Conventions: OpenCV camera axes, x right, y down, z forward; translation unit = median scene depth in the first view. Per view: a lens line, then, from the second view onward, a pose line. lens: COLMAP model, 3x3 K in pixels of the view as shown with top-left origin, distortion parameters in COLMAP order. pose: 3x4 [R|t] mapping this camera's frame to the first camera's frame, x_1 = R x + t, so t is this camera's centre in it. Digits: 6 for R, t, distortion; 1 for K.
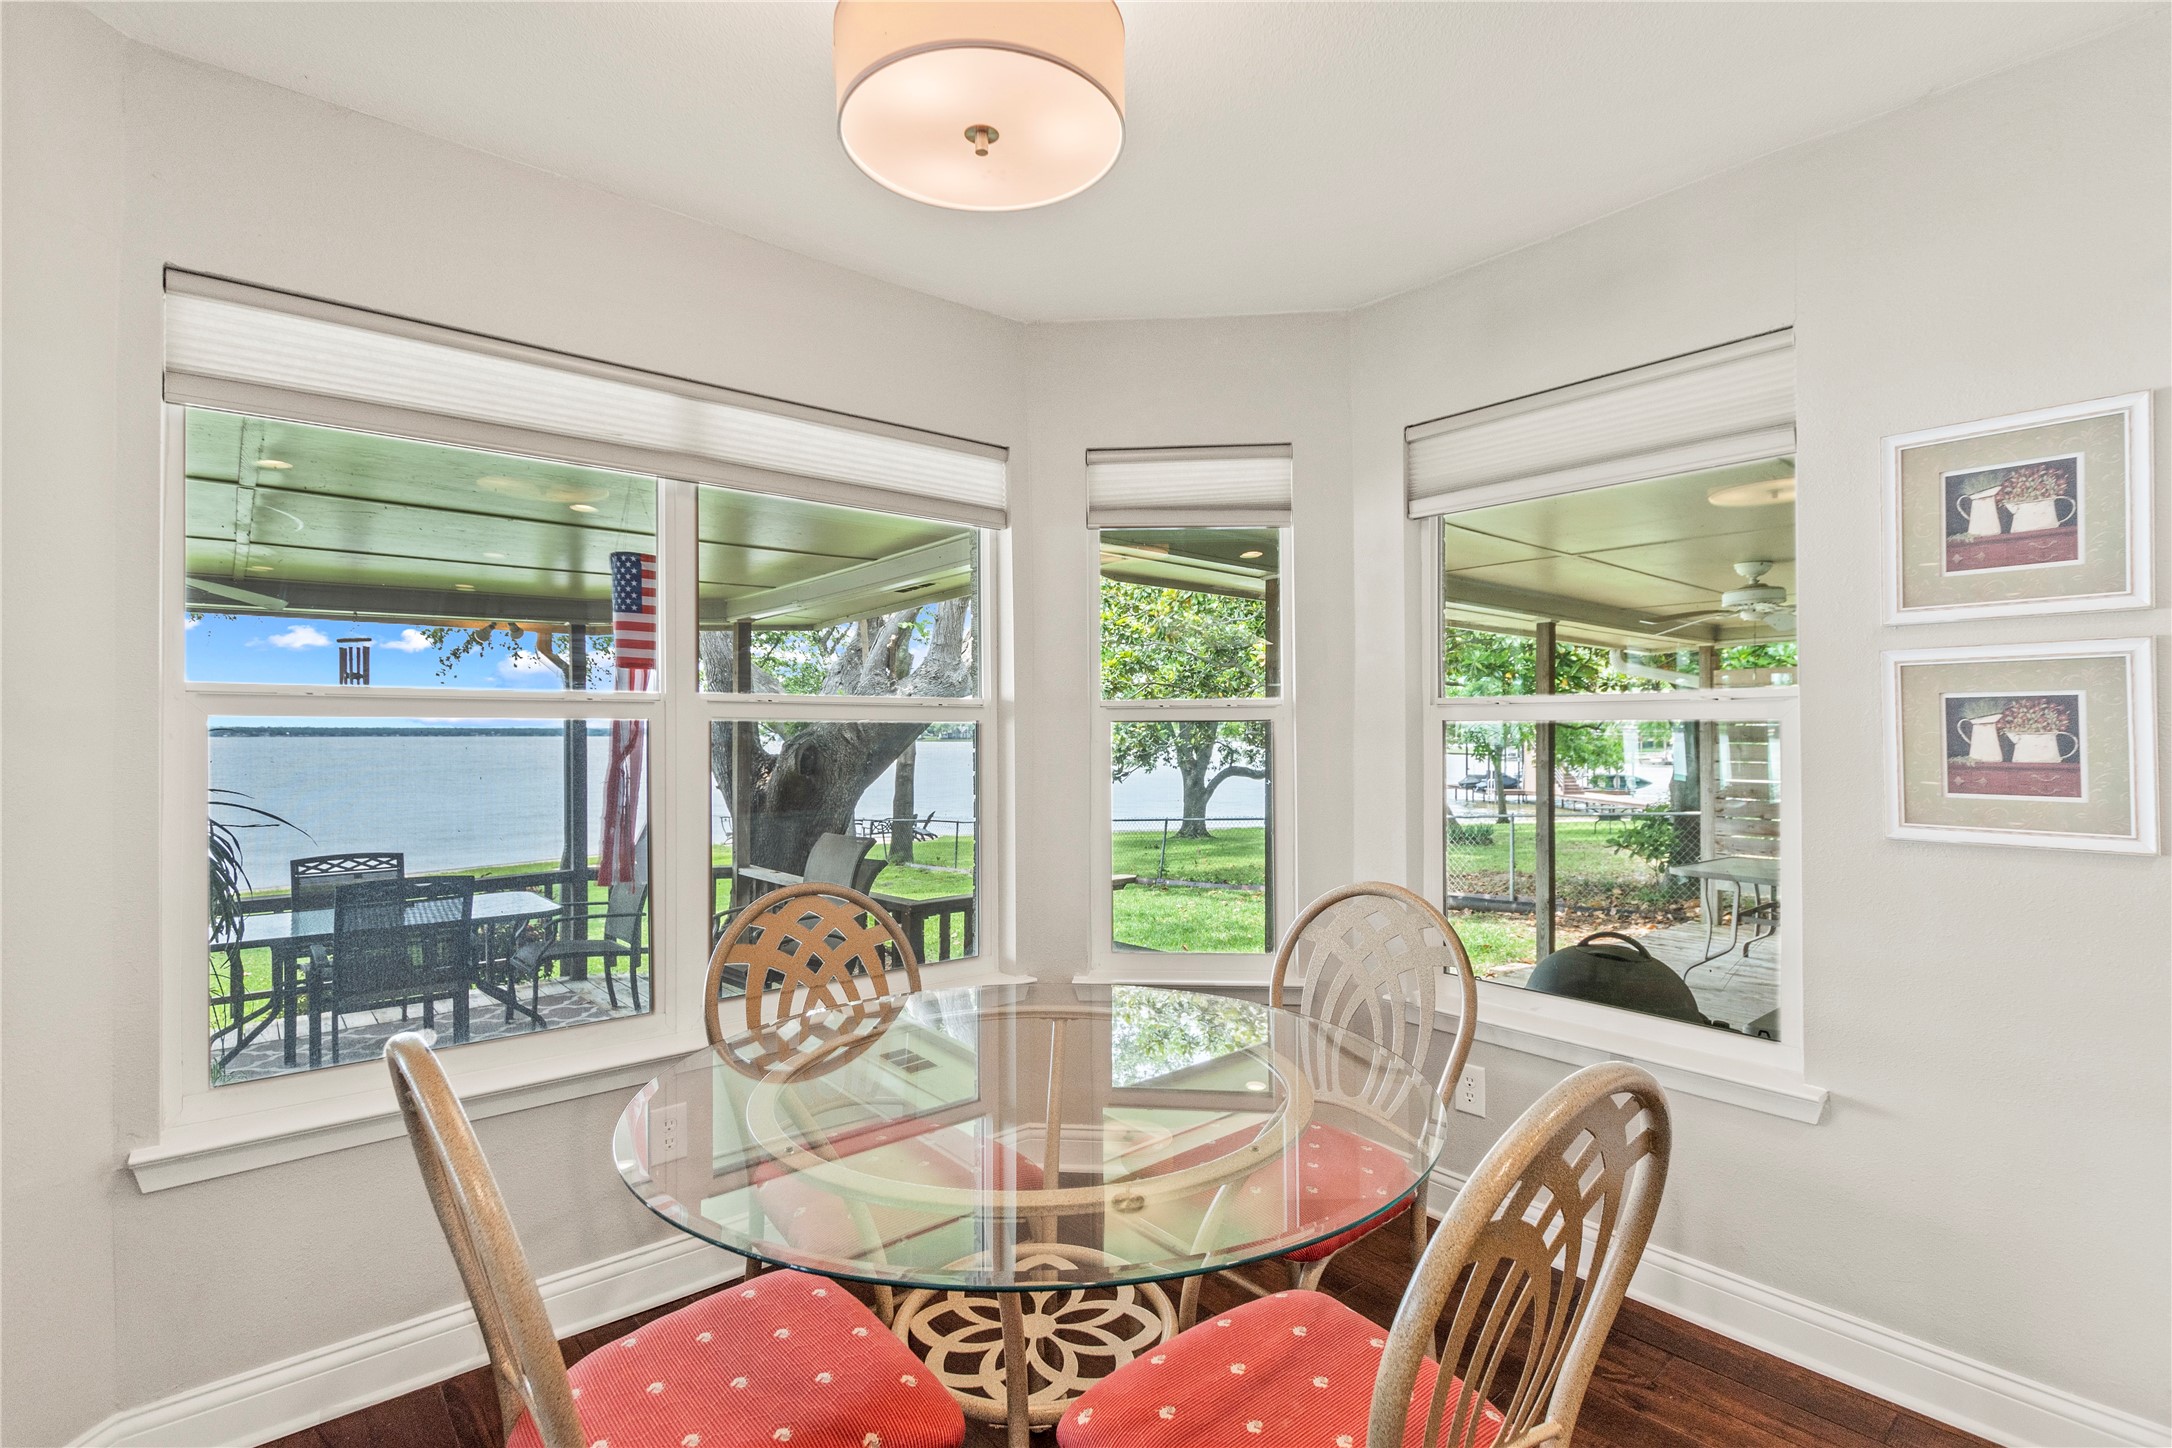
lens RADIAL K [[1037.6, 0, 1046.3], [0, 1037.6, 724.3], [0, 0, 1]] dist [-0.000262, 0.000176]
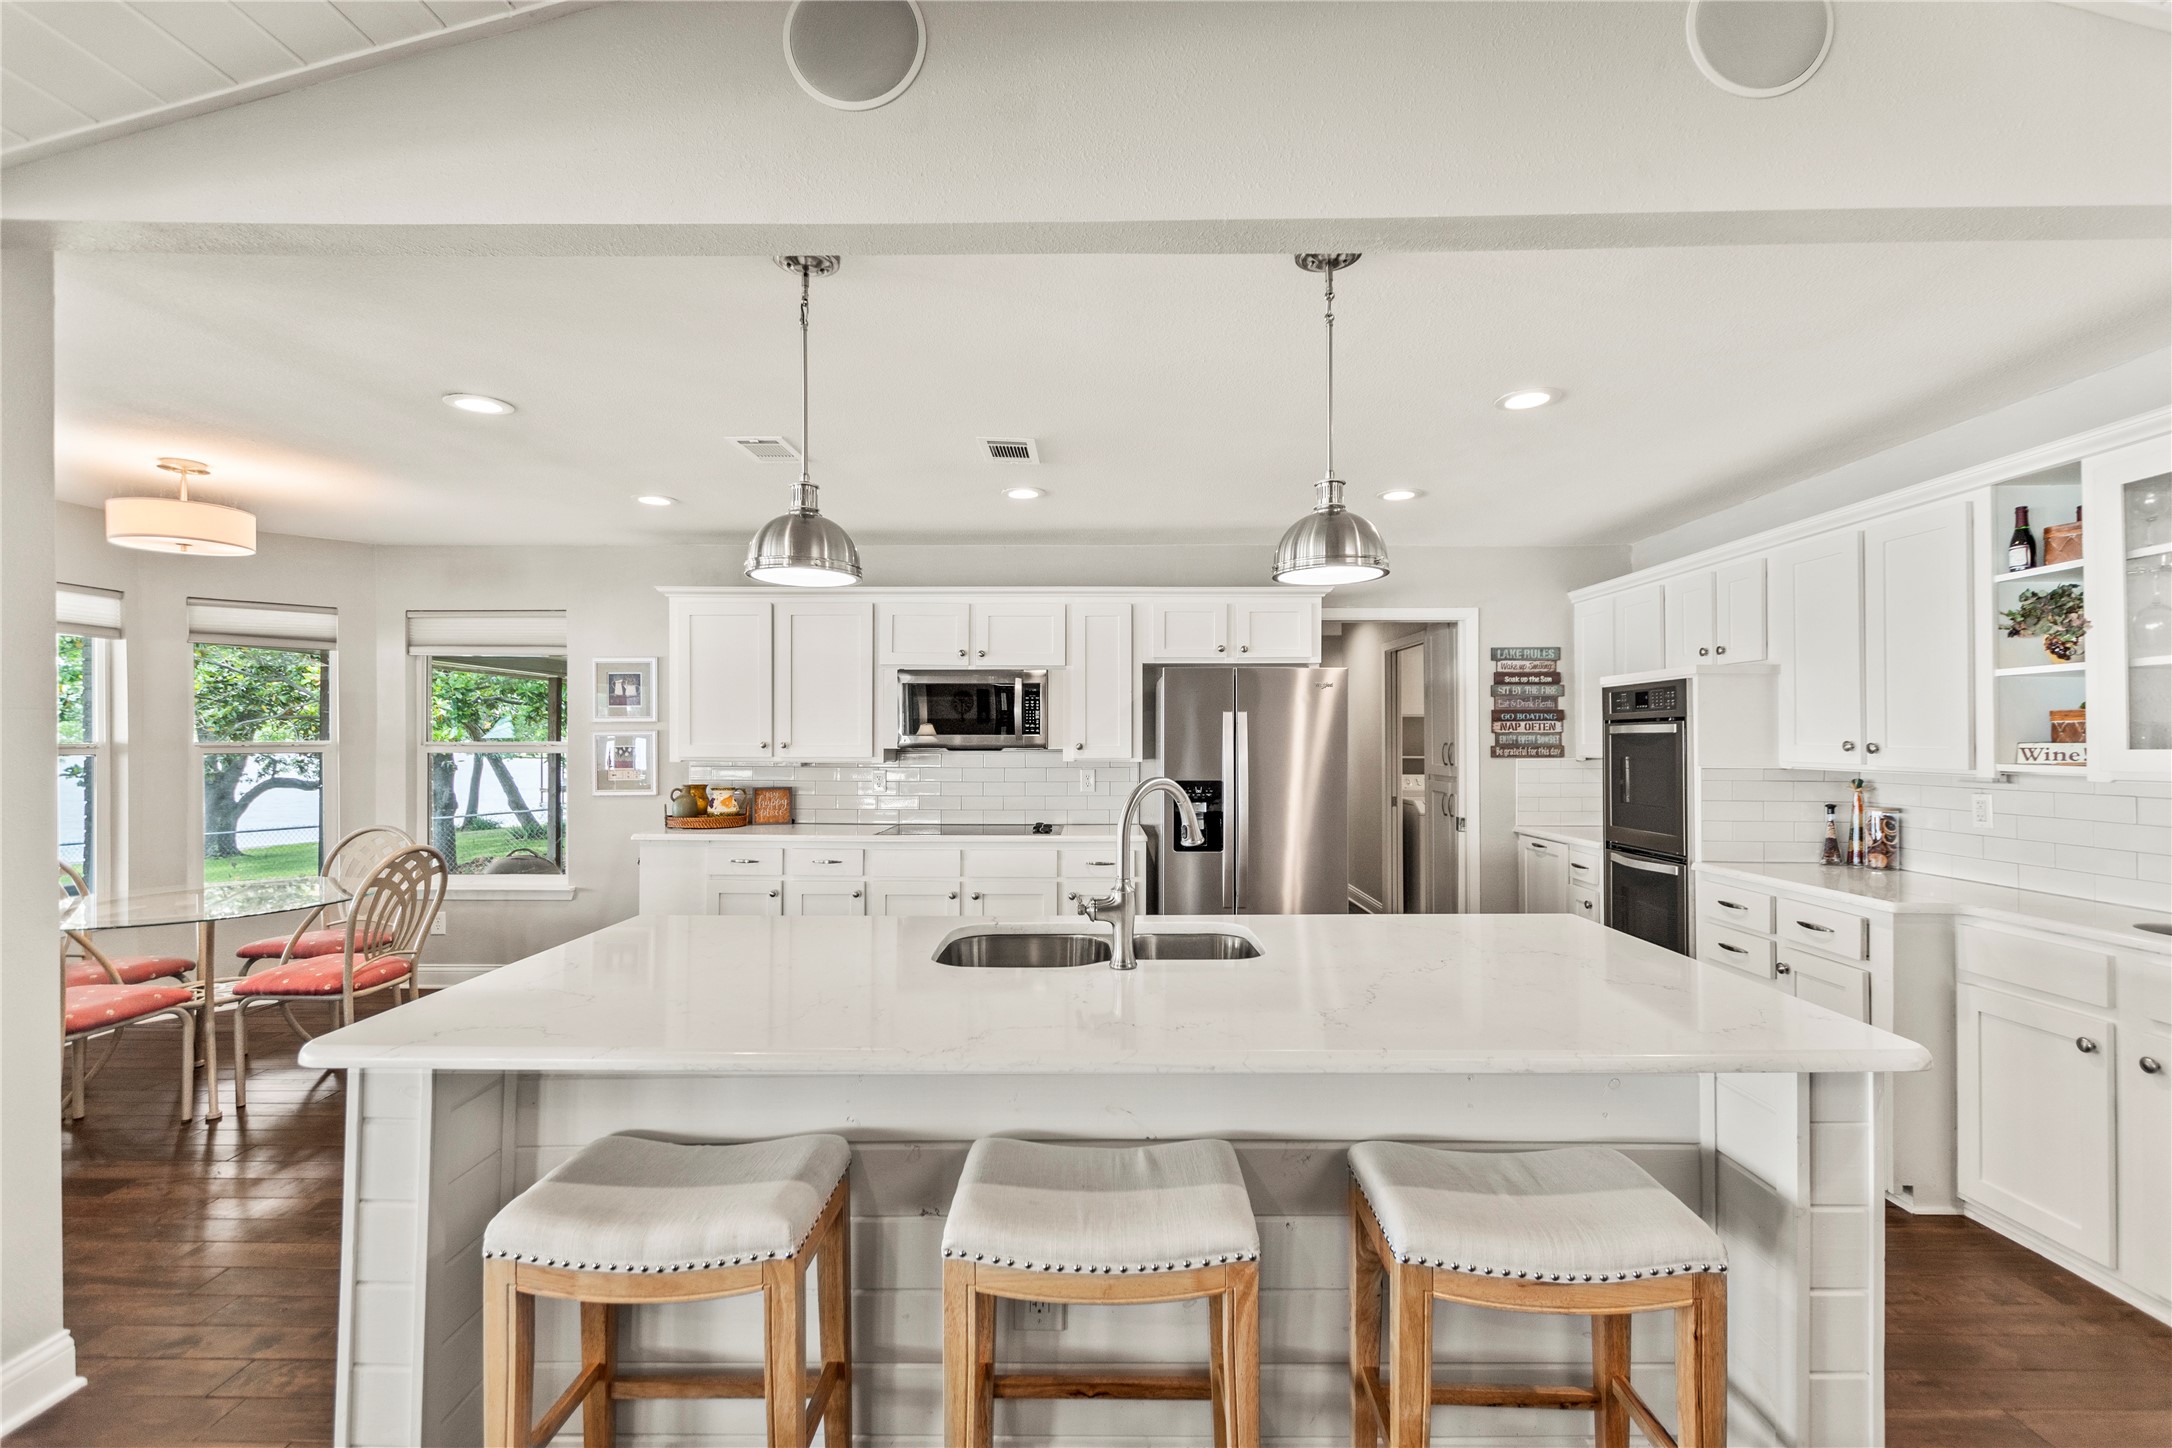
lens RADIAL K [[936.2, 0, 1088.4], [0, 936.2, 731.6], [0, 0, 1]] dist [0.008116, -0.000131]
pose [[0.627500, 0.005166, 0.778599, -0.240641], [-0.006241, 0.999979, -0.001606, -0.048133], [-0.778591, -0.003851, 0.627519, -1.144354]]
